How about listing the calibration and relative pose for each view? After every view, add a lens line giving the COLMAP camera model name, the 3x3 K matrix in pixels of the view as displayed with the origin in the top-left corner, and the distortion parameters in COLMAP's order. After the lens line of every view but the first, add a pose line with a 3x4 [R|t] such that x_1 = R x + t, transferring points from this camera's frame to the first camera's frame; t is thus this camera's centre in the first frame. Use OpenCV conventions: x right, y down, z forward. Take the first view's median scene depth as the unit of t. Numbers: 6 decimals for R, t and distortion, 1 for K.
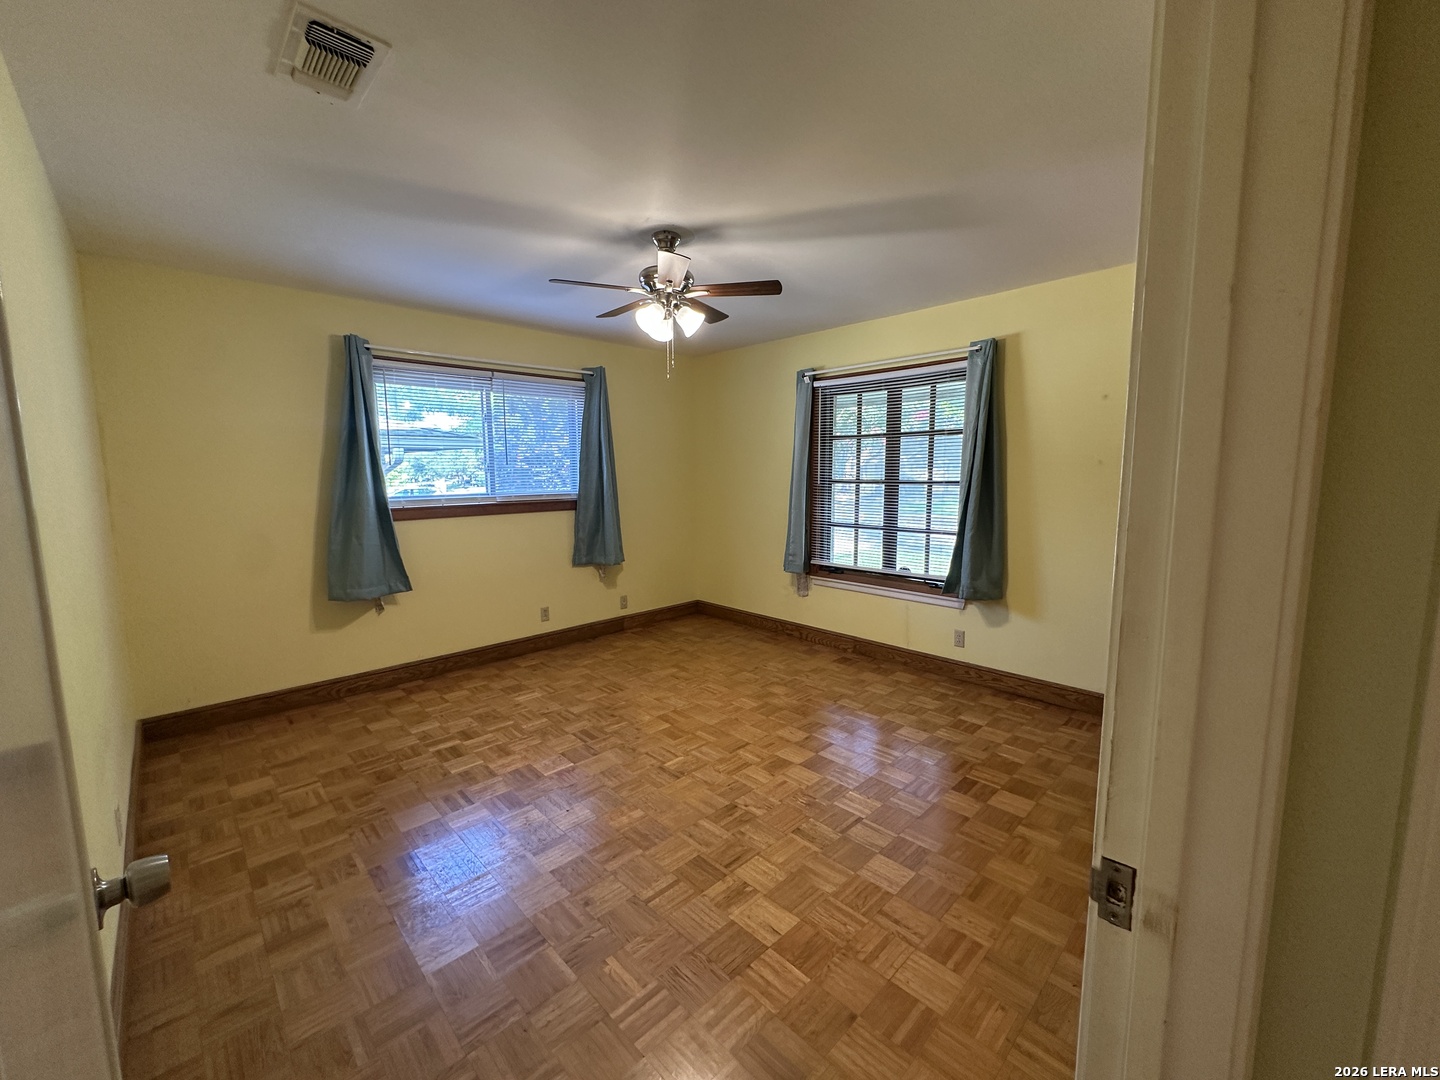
lens RADIAL K [[576.1, 0, 721.4], [0, 576.1, 538.6], [0, 0, 1]] dist [-0.006542, -0.000007]
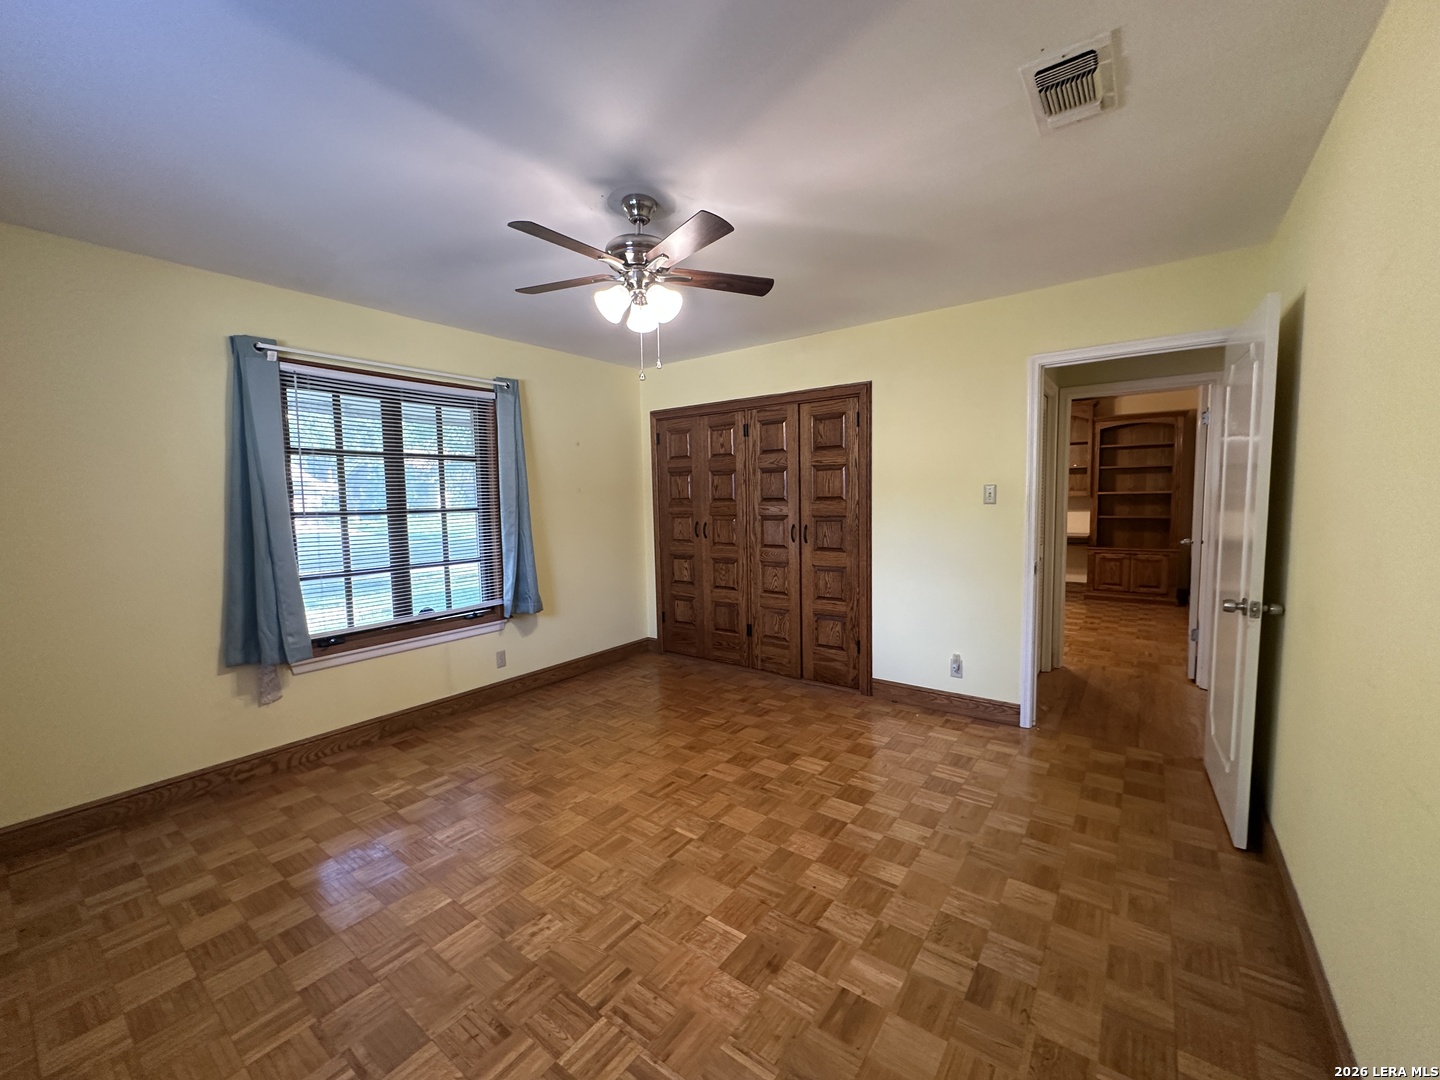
lens RADIAL K [[576.1, 0, 716.1], [0, 576.1, 539.4], [0, 0, 1]] dist [-0.006542, -0.000007]
pose [[-0.153001, -0.065016, 0.986085, -0.602705], [0.133094, 0.987387, 0.085753, -0.070229], [-0.979223, 0.144362, -0.142418, 0.686564]]
